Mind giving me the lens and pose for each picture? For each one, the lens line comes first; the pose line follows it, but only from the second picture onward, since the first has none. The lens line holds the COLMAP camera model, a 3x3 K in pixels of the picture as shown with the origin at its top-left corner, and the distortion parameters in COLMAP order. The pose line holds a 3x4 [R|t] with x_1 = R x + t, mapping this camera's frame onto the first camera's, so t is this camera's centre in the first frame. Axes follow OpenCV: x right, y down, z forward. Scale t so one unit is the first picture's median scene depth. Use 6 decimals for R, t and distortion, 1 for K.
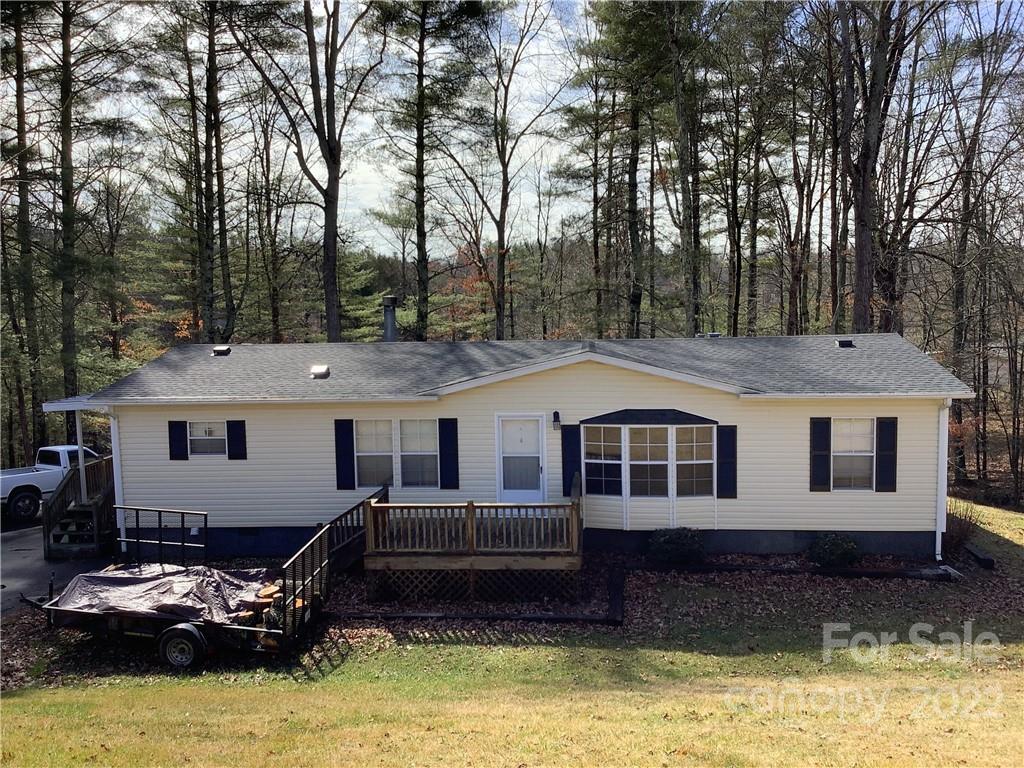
lens RADIAL K [[936.5, 0, 496.2], [0, 936.5, 374.1], [0, 0, 1]] dist [0.135588, -0.249118]
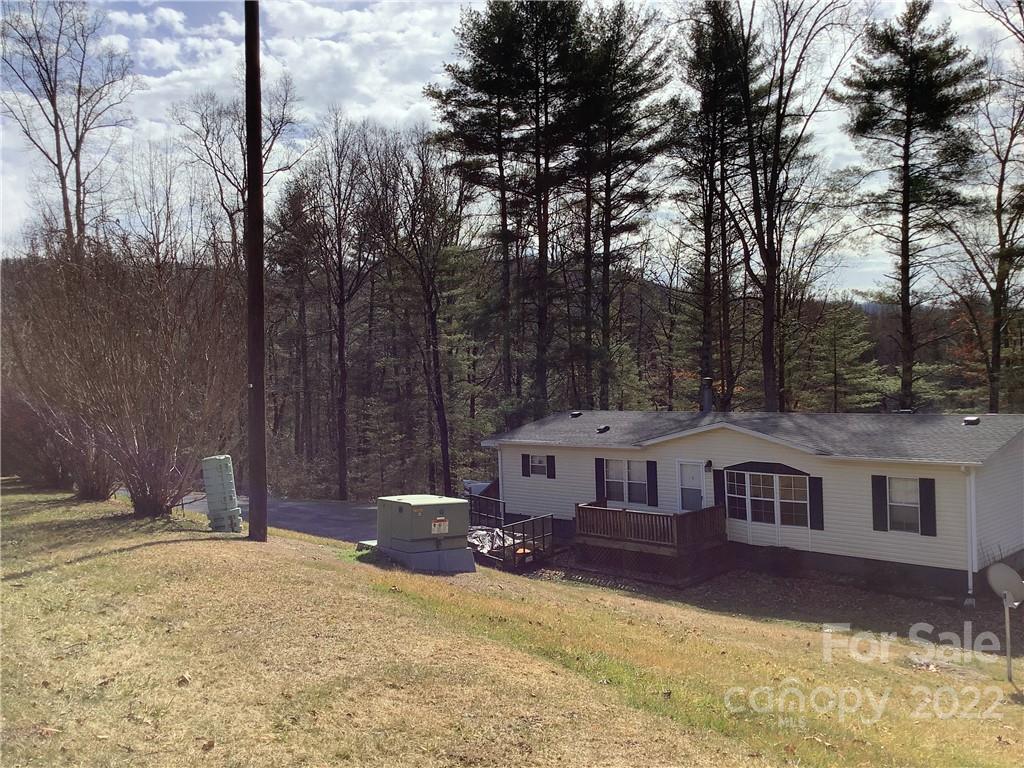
lens RADIAL K [[936.5, 0, 496.2], [0, 936.5, 374.1], [0, 0, 1]] dist [0.135588, -0.249118]
pose [[0.757883, -0.003793, -0.652379, 0.802915], [-0.035244, 0.998285, -0.046748, -0.015683], [0.651438, 0.058422, 0.756450, -0.386079]]
